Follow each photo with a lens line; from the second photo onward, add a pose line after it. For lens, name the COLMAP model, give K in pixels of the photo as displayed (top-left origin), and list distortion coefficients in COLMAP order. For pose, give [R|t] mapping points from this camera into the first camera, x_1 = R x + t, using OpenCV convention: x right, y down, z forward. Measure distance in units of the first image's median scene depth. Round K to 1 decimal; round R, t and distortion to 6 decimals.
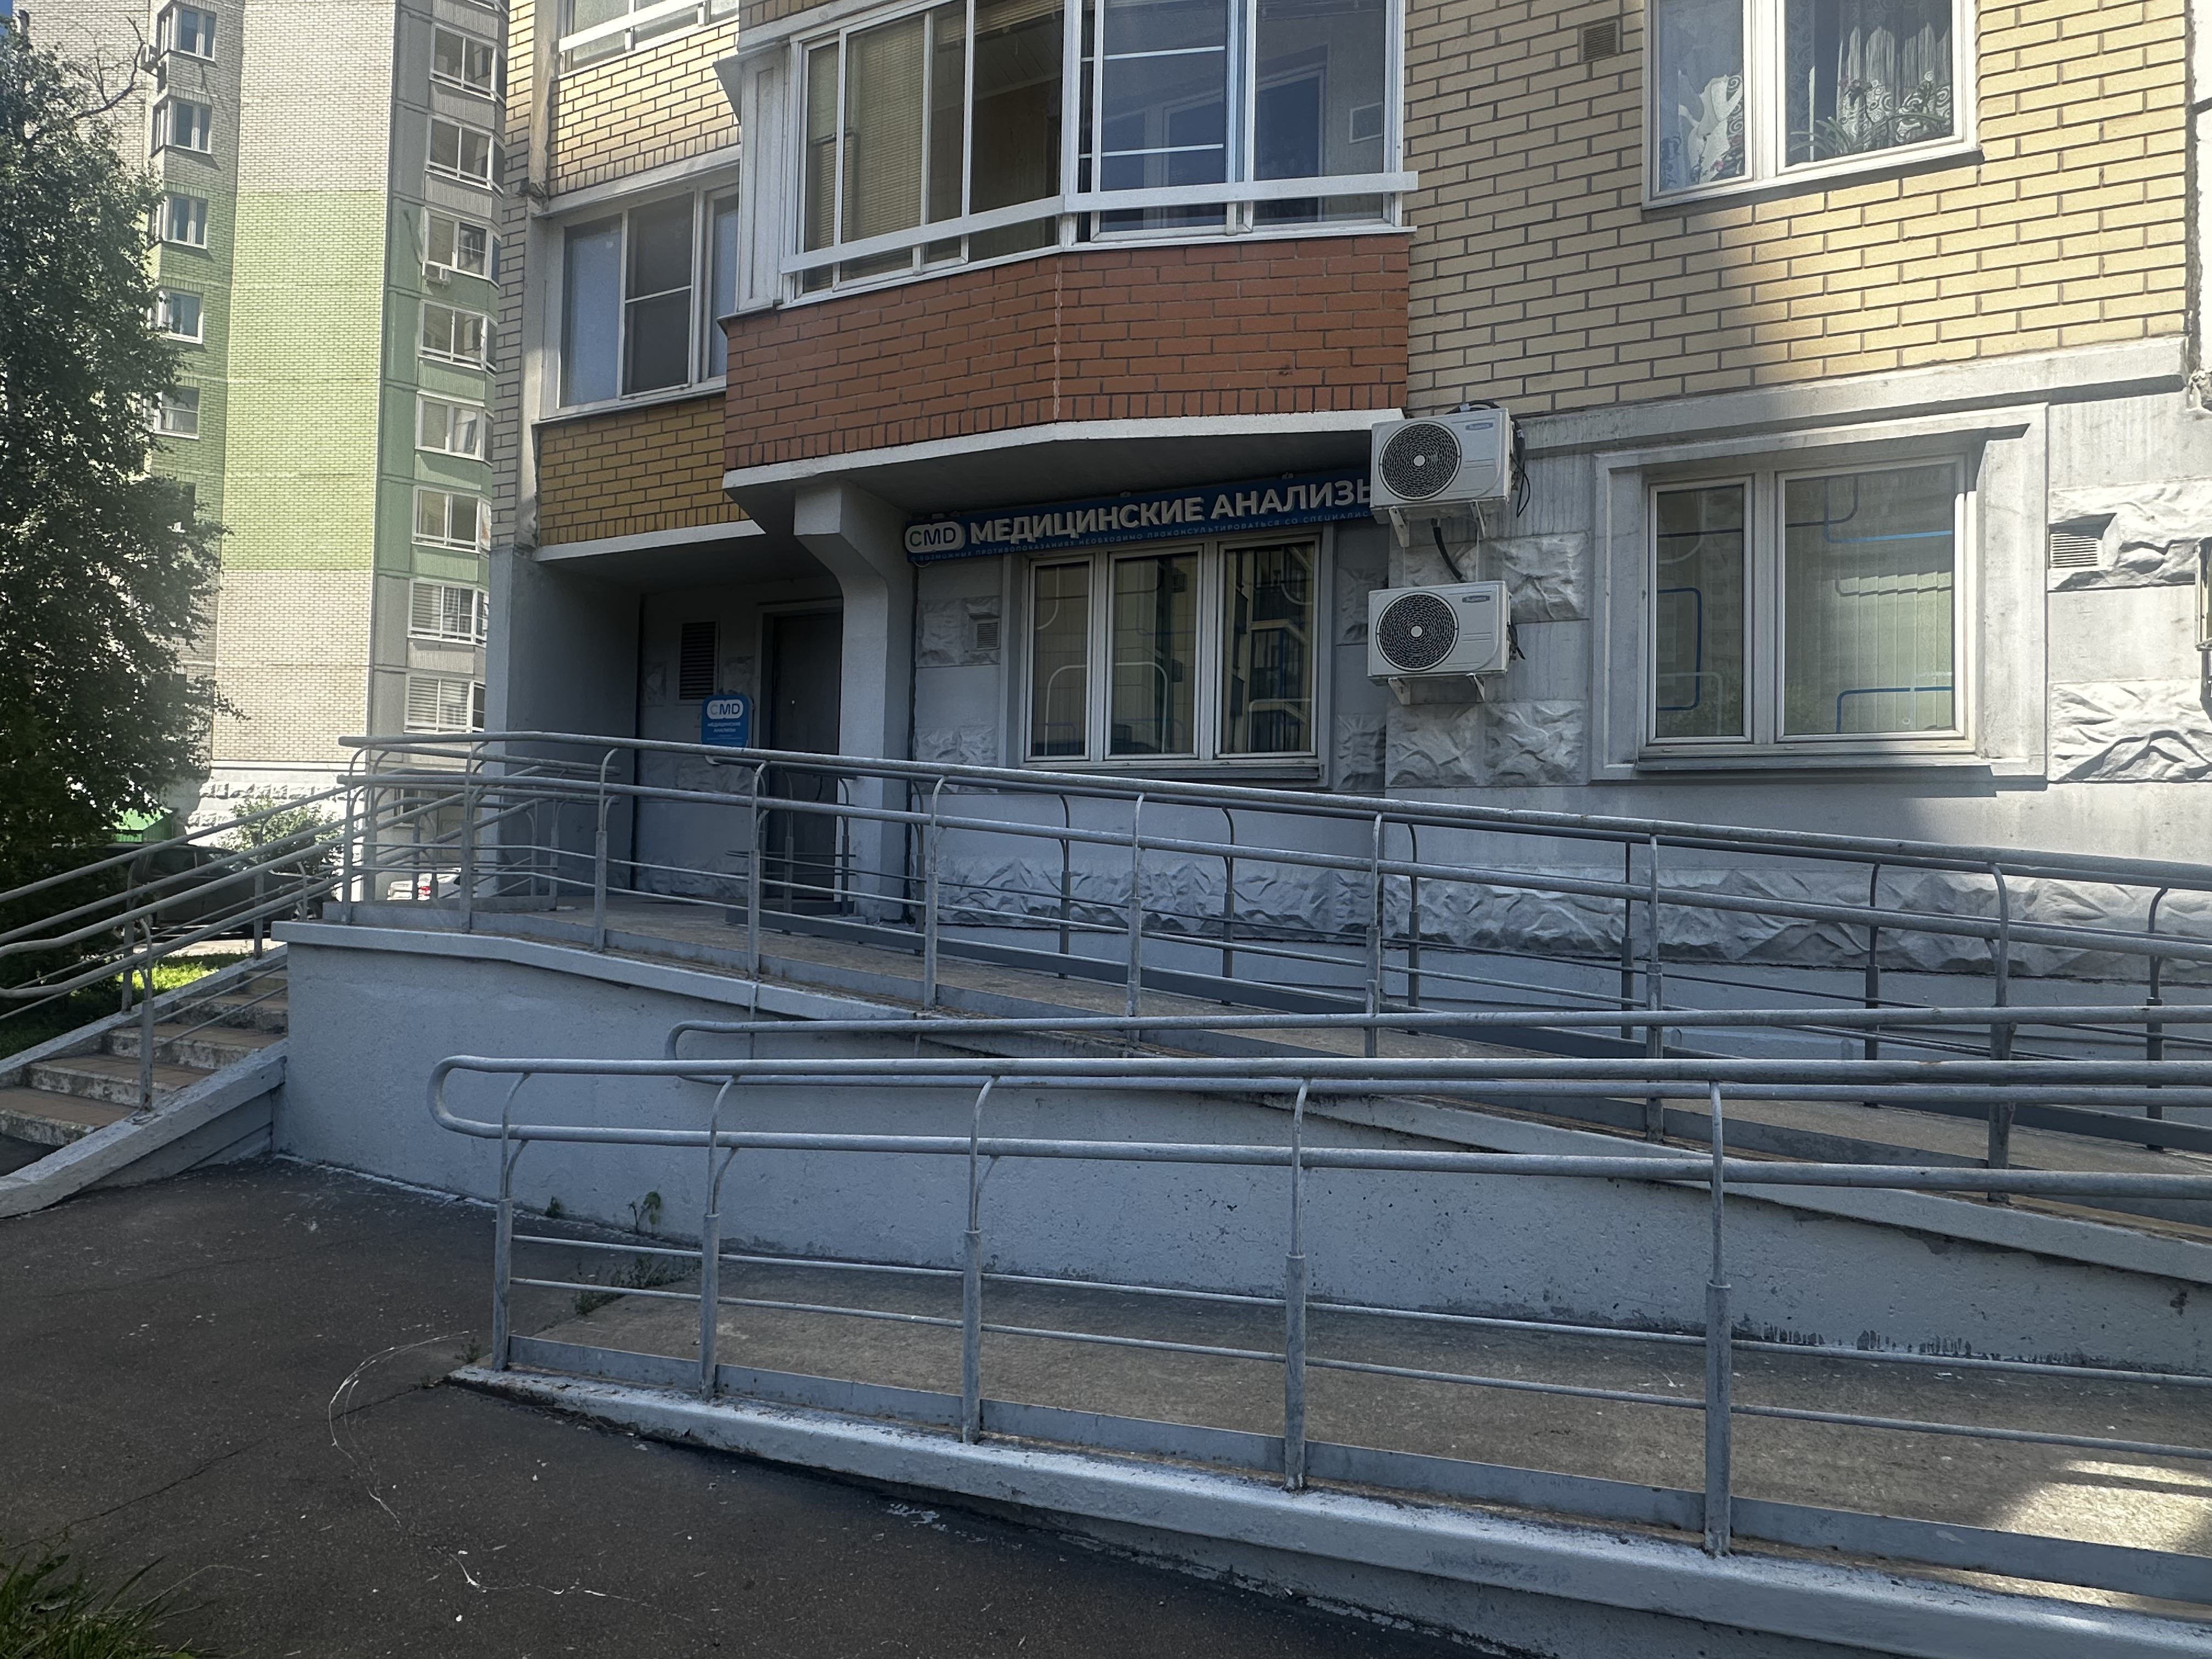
lens RADIAL K [[1135.2, 0, 1106.0], [0, 1135.2, 829.5], [0, 0, 1]] dist [0.003396, -0.002782]
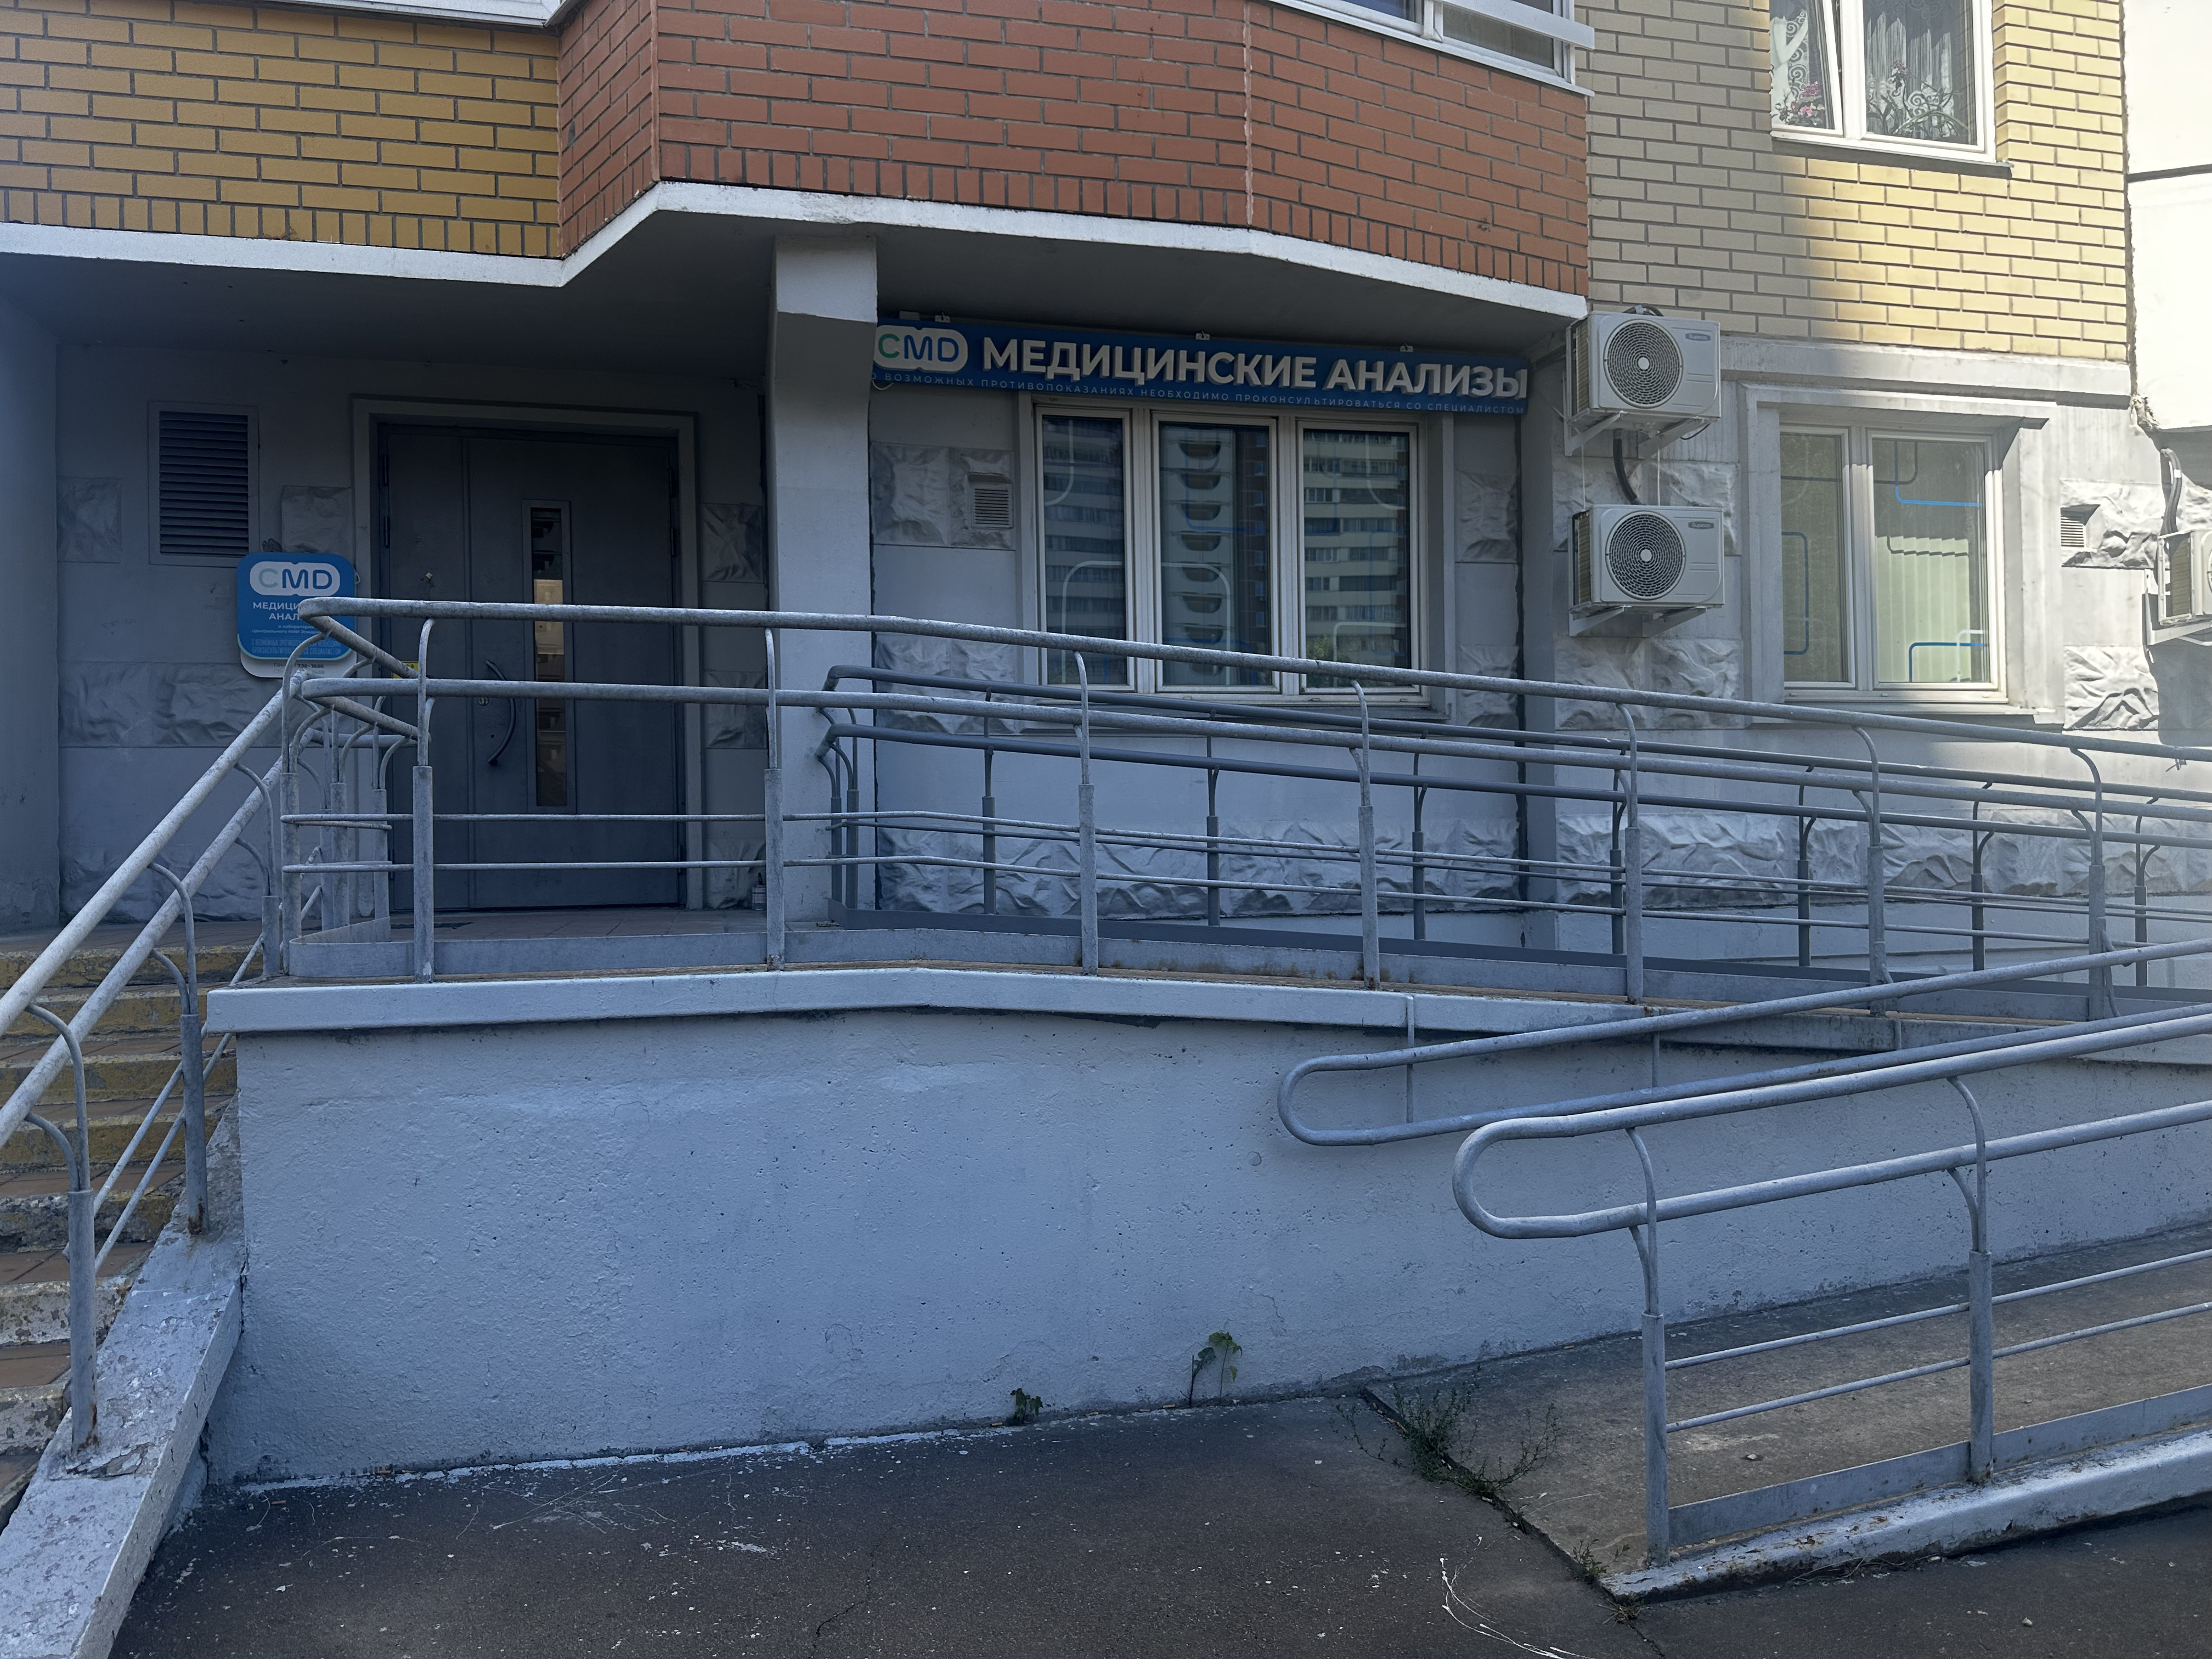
lens RADIAL K [[1515.5, 0, 1104.0], [0, 1515.5, 840.8], [0, 0, 1]] dist [0.035856, -0.040479]
pose [[0.802522, -0.031883, 0.595770, -0.803324], [0.017425, 0.999398, 0.030010, 0.007564], [-0.596368, -0.013703, 0.802594, 0.287571]]
